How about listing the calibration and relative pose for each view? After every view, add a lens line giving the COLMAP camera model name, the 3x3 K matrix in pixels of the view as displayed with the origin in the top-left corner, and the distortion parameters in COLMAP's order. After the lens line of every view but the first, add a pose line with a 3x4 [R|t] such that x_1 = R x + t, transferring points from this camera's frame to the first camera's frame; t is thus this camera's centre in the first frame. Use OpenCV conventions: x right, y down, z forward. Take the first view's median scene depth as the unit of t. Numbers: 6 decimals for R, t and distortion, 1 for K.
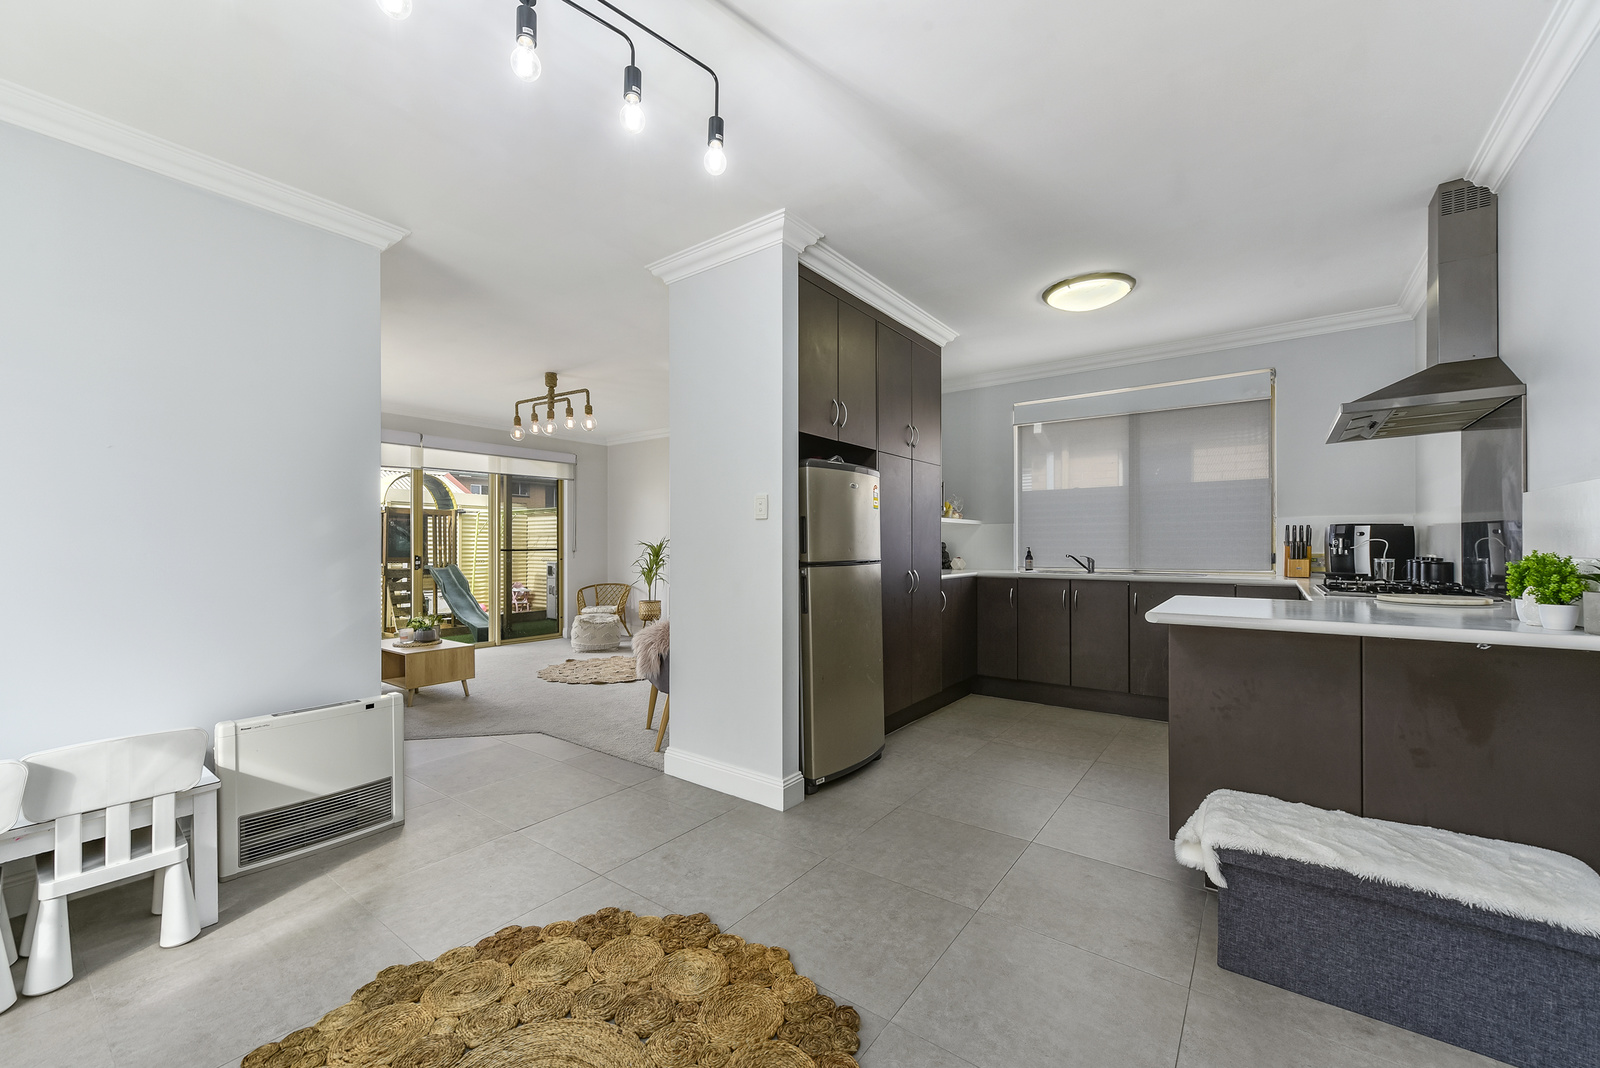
lens RADIAL K [[630.3, 0, 800.0], [0, 630.3, 534.0], [0, 0, 1]] dist [0.000608, 0.000005]
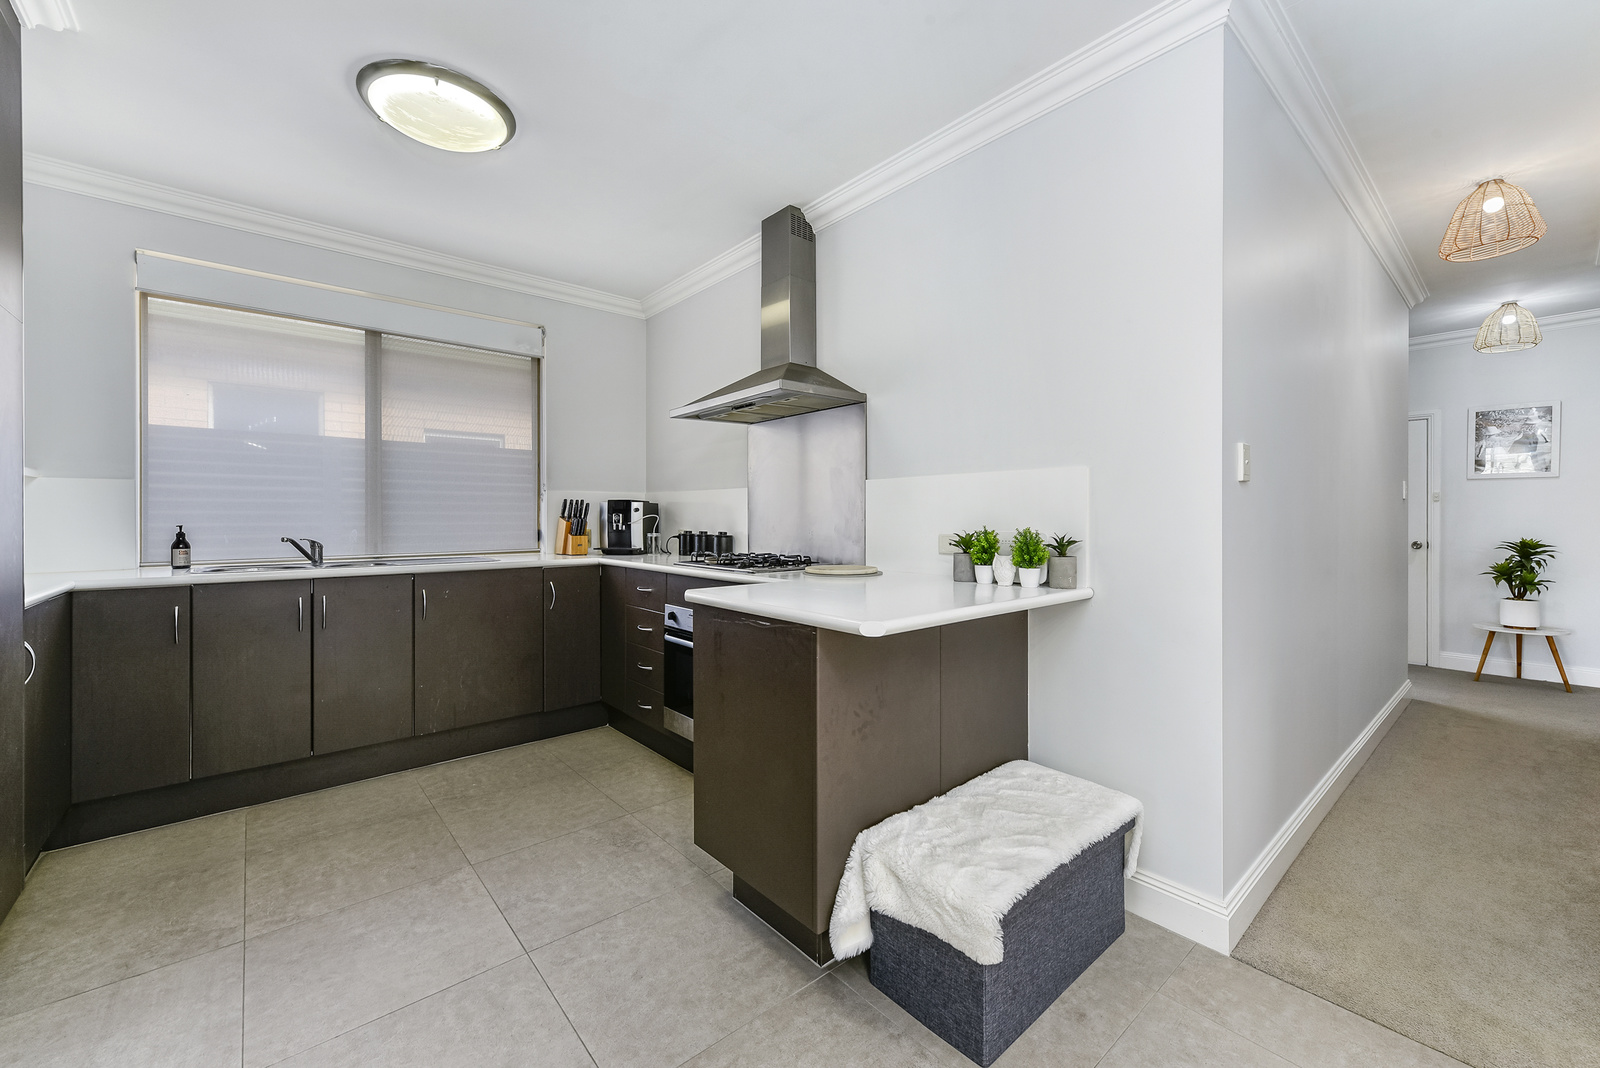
lens RADIAL K [[633.7, 0, 795.9], [0, 633.7, 512.3], [0, 0, 1]] dist [0.000913, 0.000113]
pose [[0.225222, 0.008951, 0.974266, -0.053471], [-0.014536, 0.999877, -0.005826, 0.004856], [-0.974199, -0.012850, 0.225325, 0.384321]]
